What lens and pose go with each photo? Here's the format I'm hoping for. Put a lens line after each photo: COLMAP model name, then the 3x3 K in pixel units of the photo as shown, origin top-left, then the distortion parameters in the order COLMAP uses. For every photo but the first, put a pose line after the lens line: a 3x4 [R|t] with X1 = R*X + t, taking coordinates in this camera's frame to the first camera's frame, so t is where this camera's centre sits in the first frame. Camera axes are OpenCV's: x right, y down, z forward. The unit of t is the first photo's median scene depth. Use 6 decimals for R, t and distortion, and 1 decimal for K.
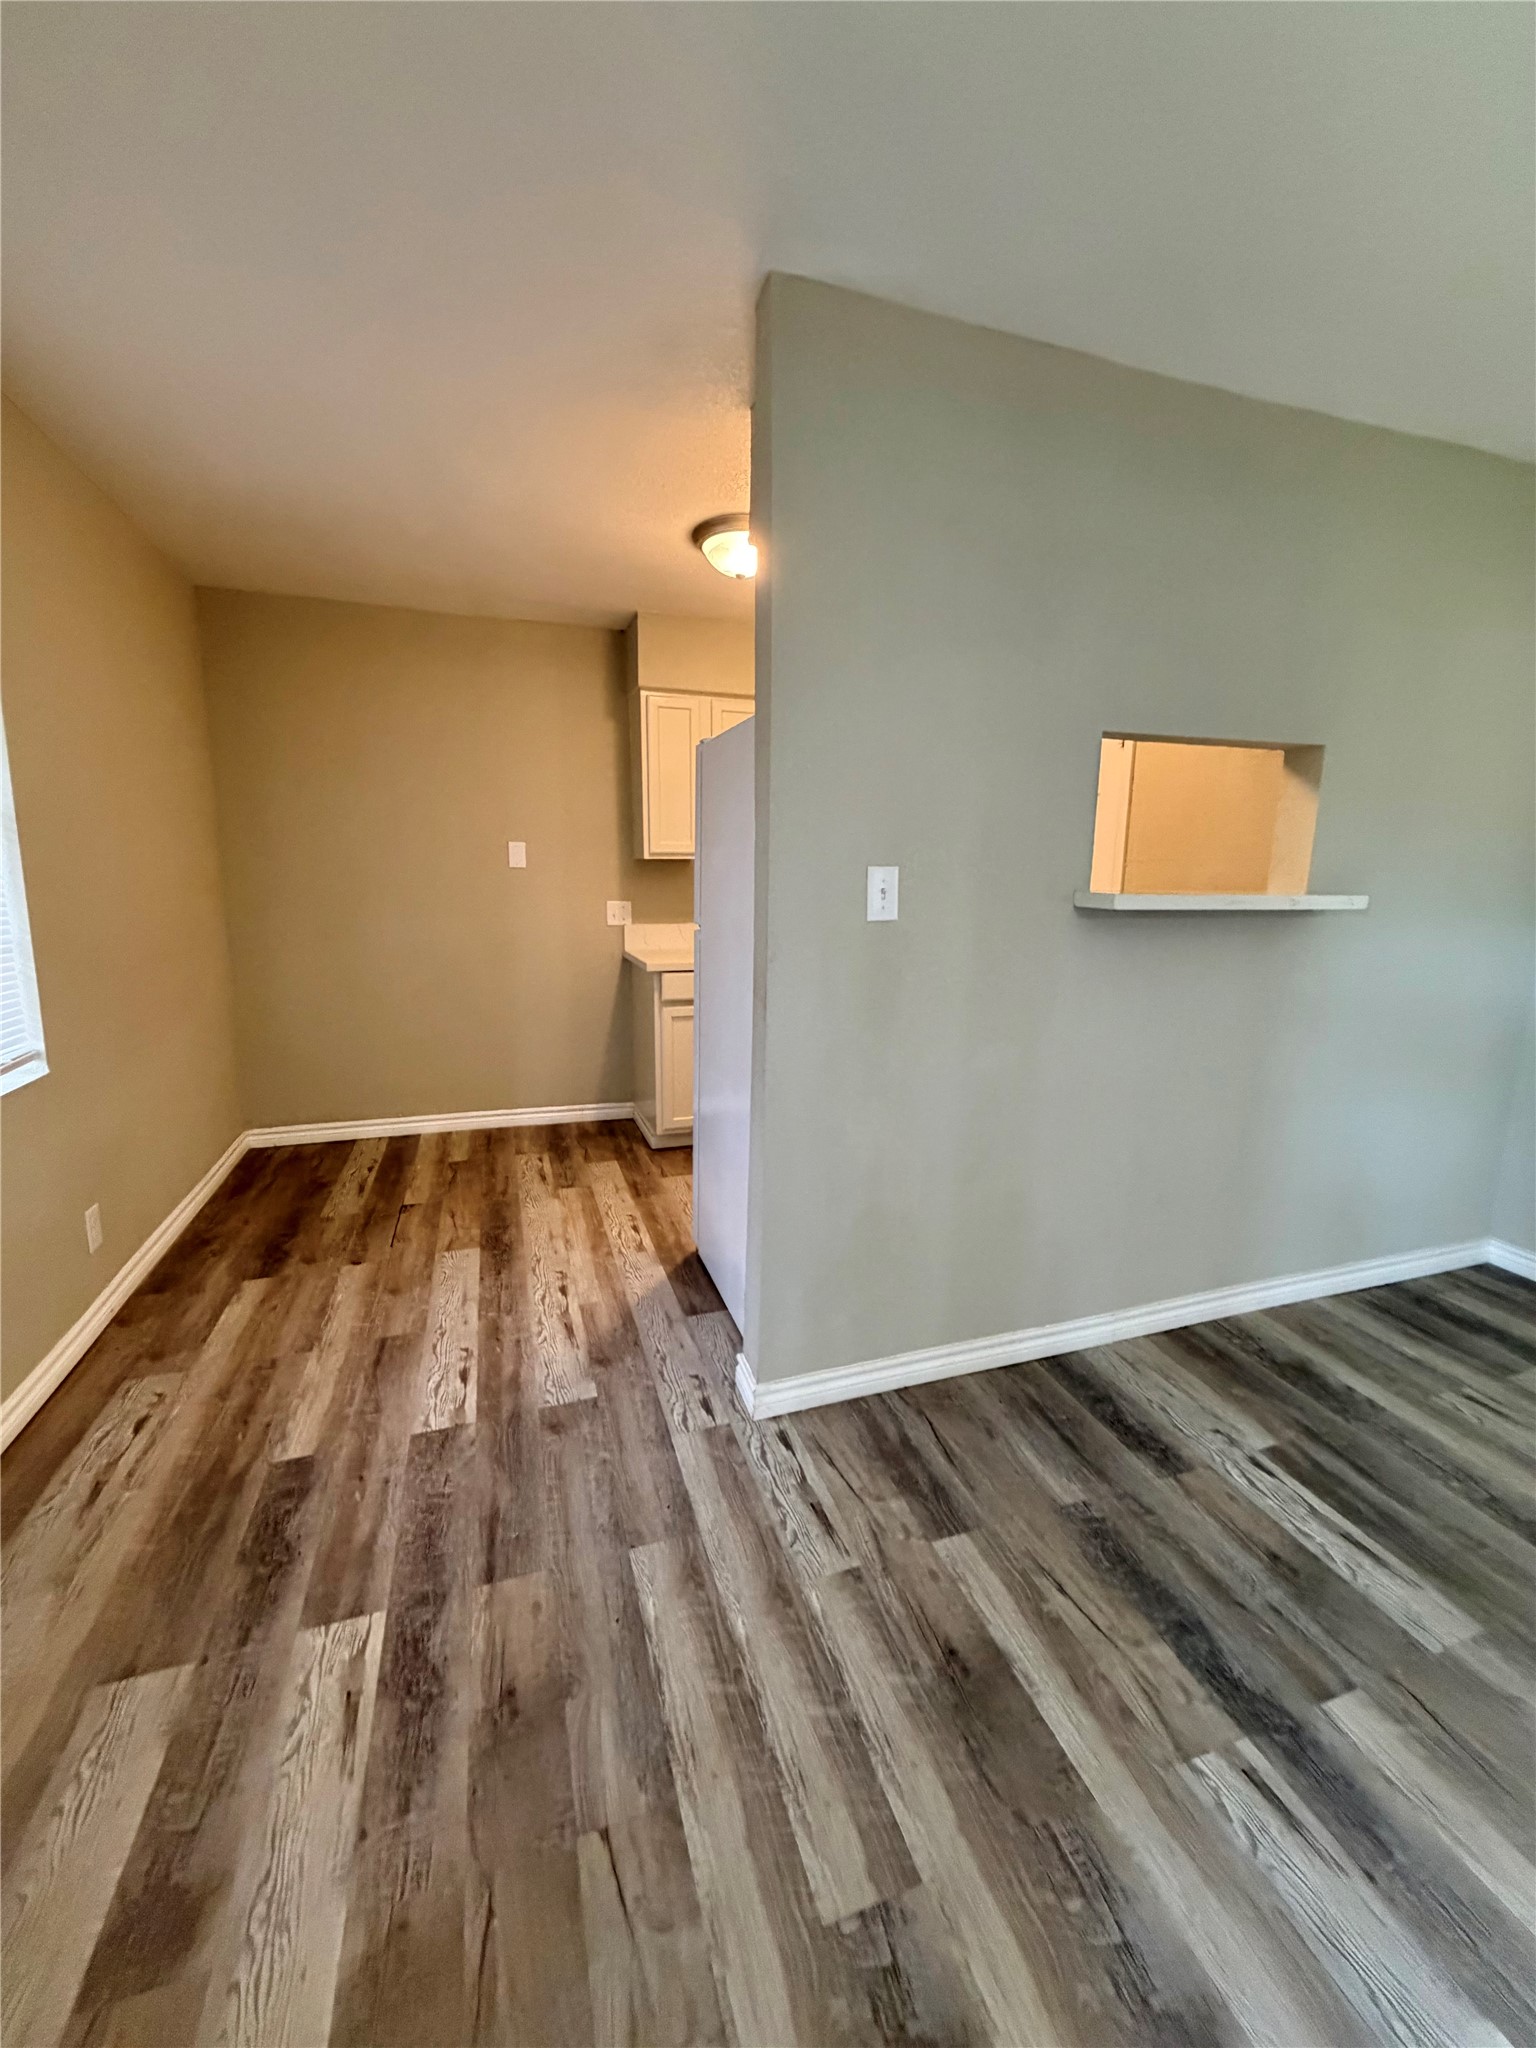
lens RADIAL K [[814.6, 0, 765.6], [0, 814.6, 1013.5], [0, 0, 1]] dist [0.001248, -0.000033]
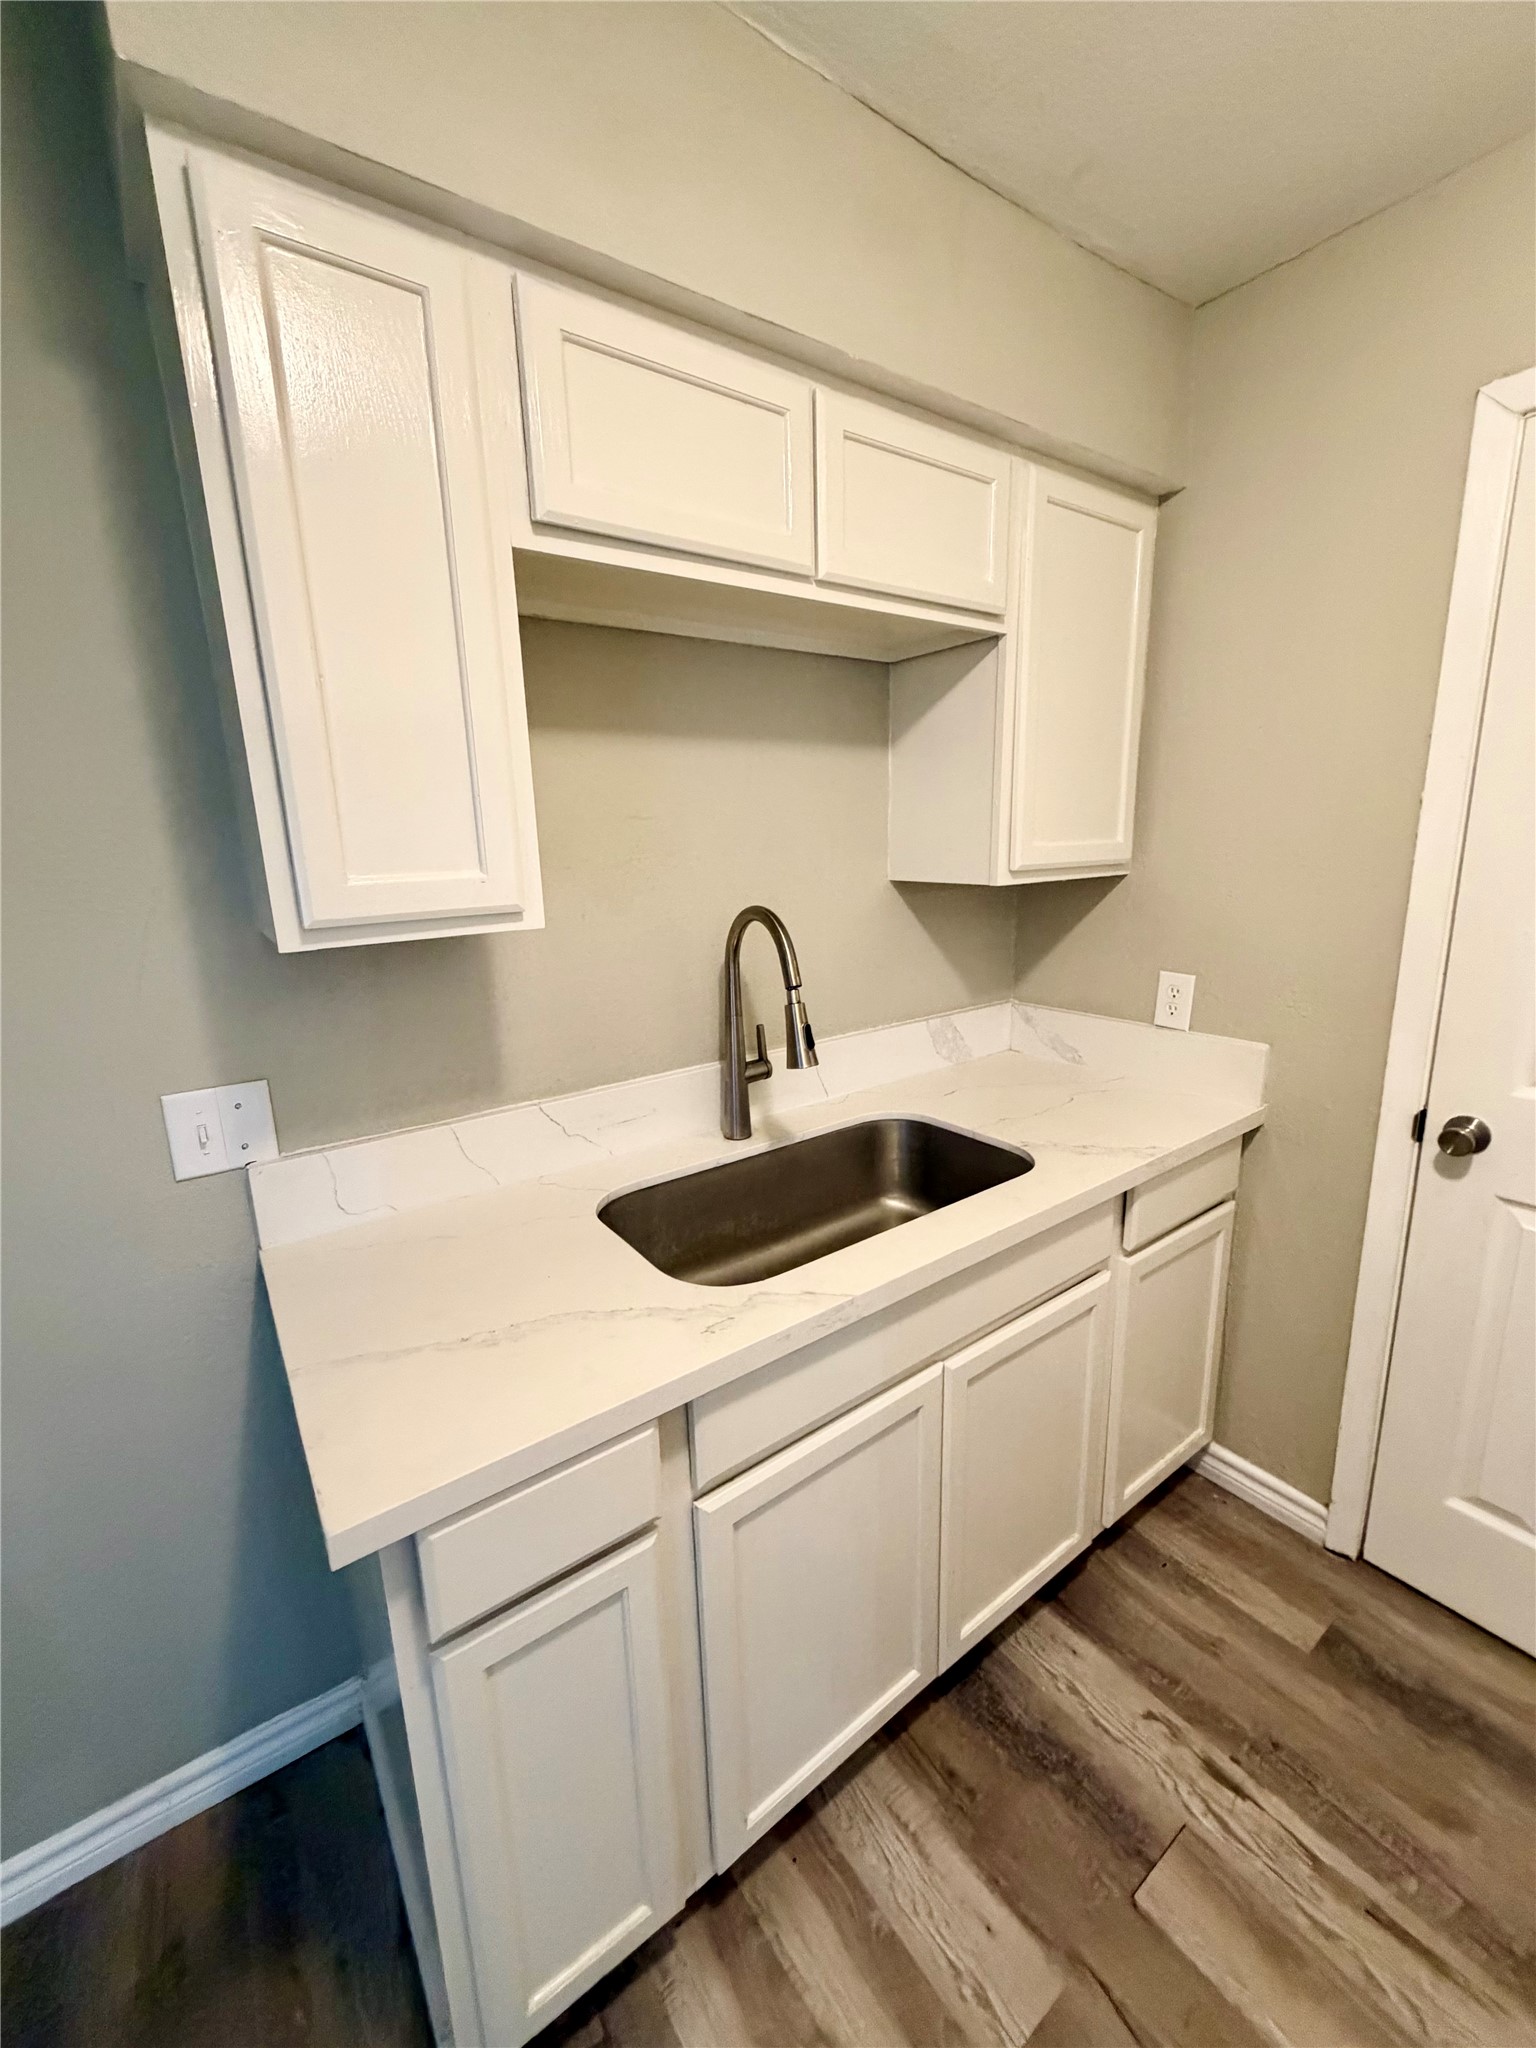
lens RADIAL K [[814.6, 0, 765.6], [0, 814.6, 1013.5], [0, 0, 1]] dist [0.001248, -0.000033]
pose [[0.955157, -0.096154, 0.280053, -0.097491], [0.085549, 0.995085, 0.049876, -0.205287], [-0.283472, -0.023682, 0.958688, 0.871521]]
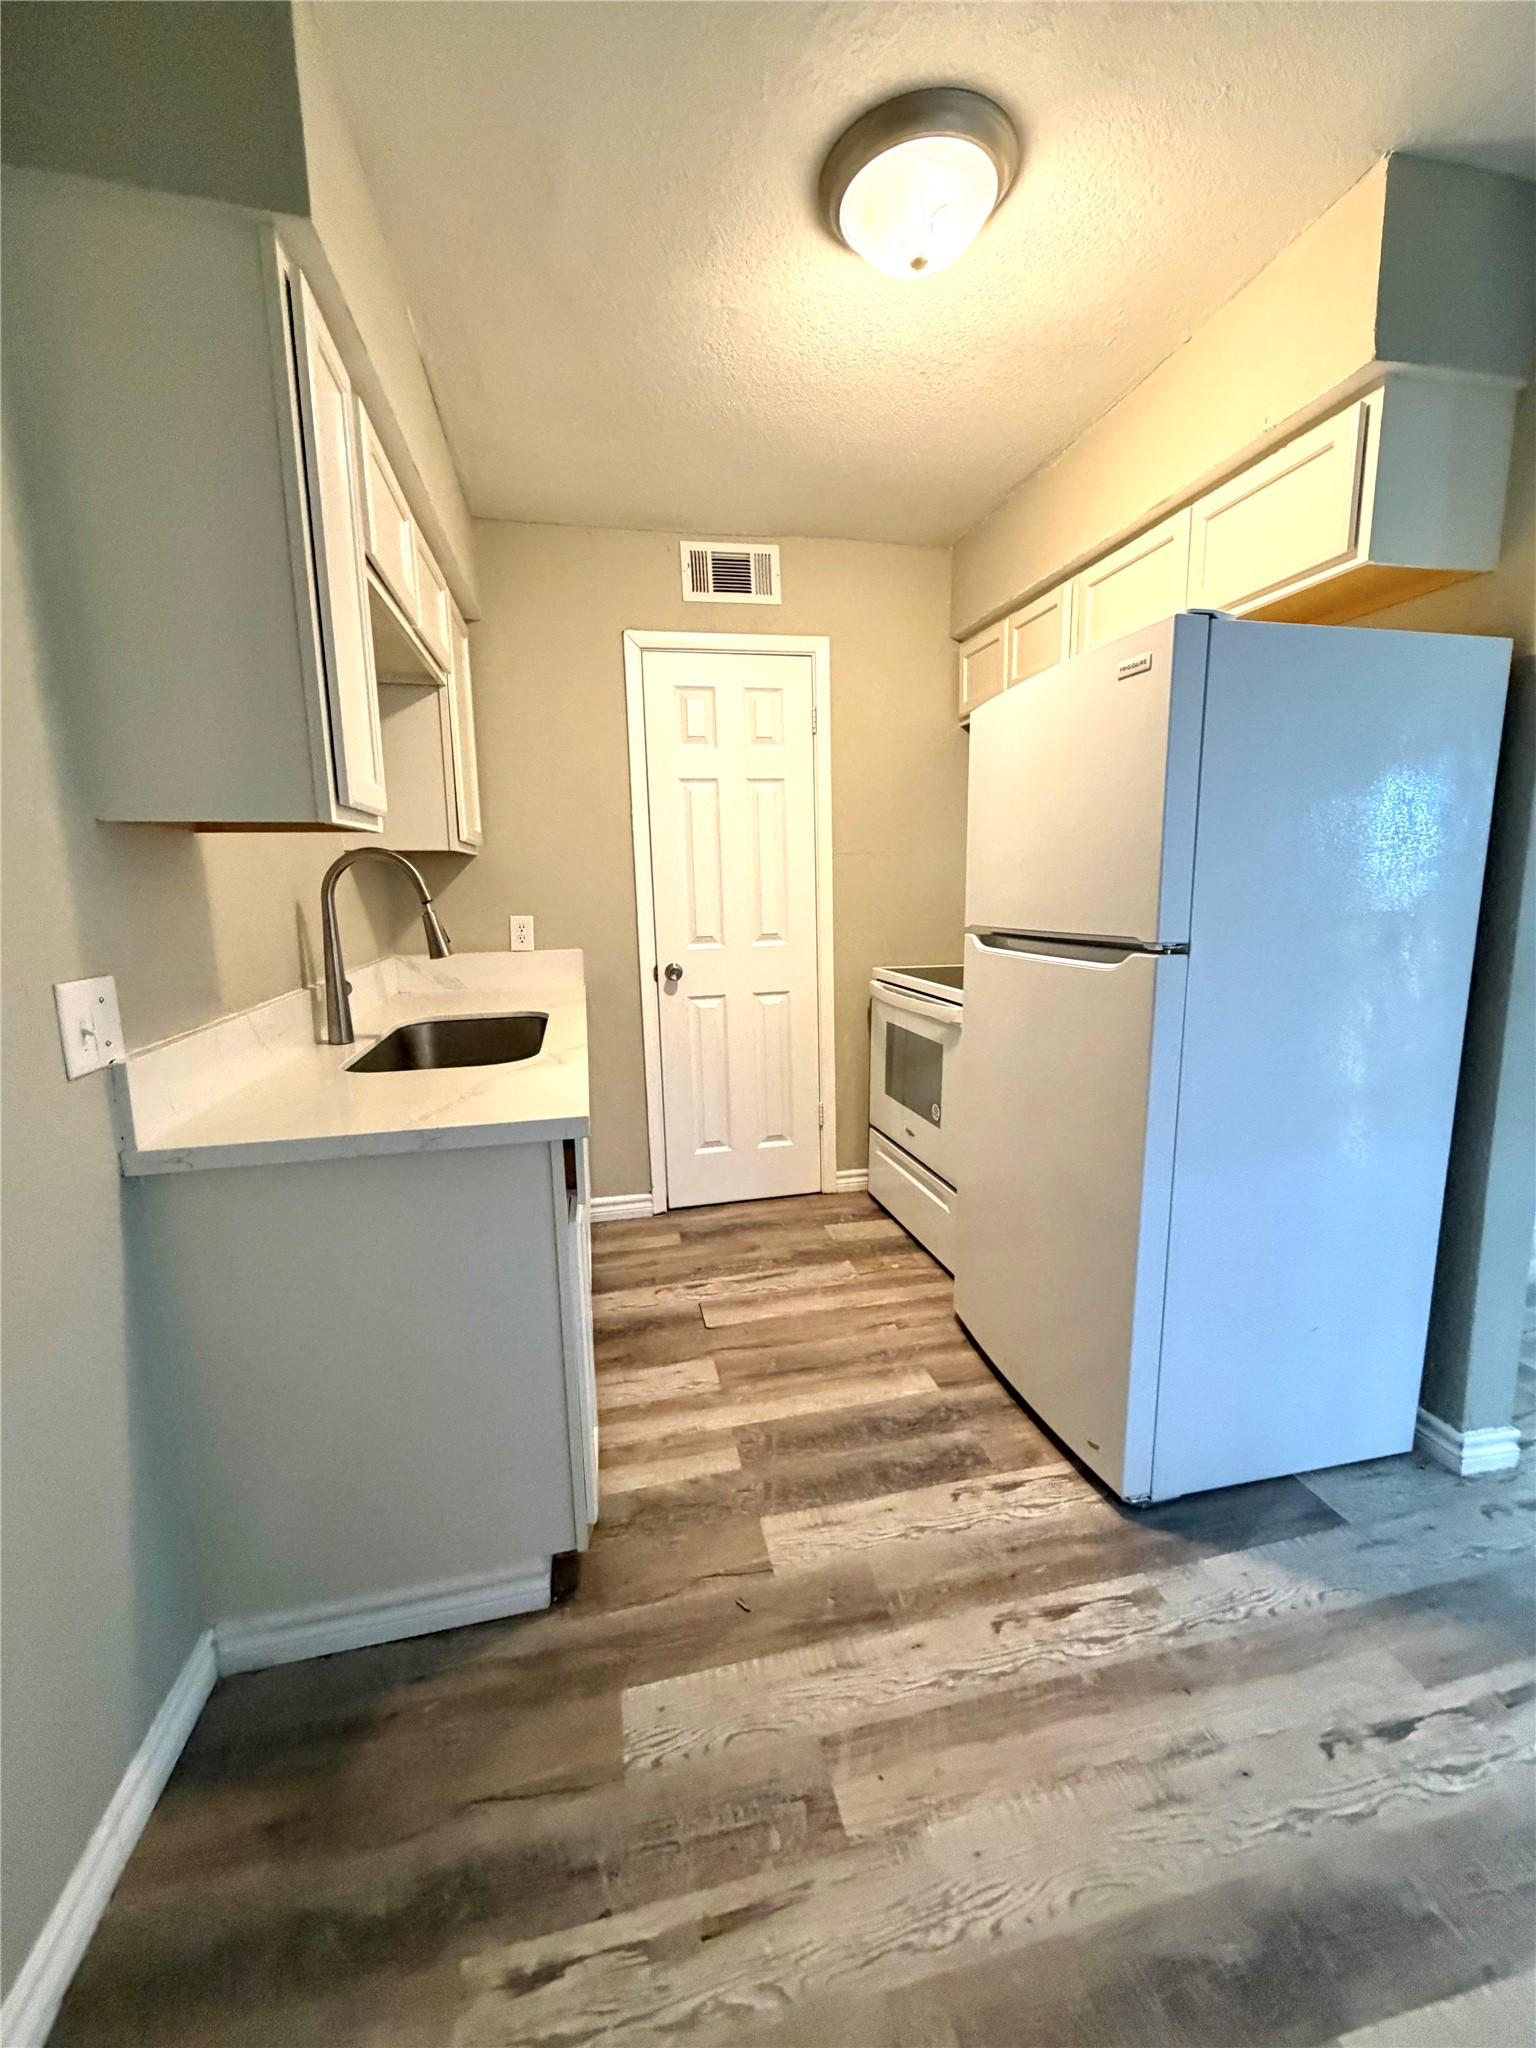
lens RADIAL K [[811.1, 0, 770.8], [0, 811.1, 1006.3], [0, 0, 1]] dist [-0.000956, -0.000065]
pose [[0.105725, -0.164694, 0.980662, -0.532434], [0.187600, 0.971784, 0.142977, -0.159968], [-0.976539, 0.168856, 0.133638, 0.957218]]
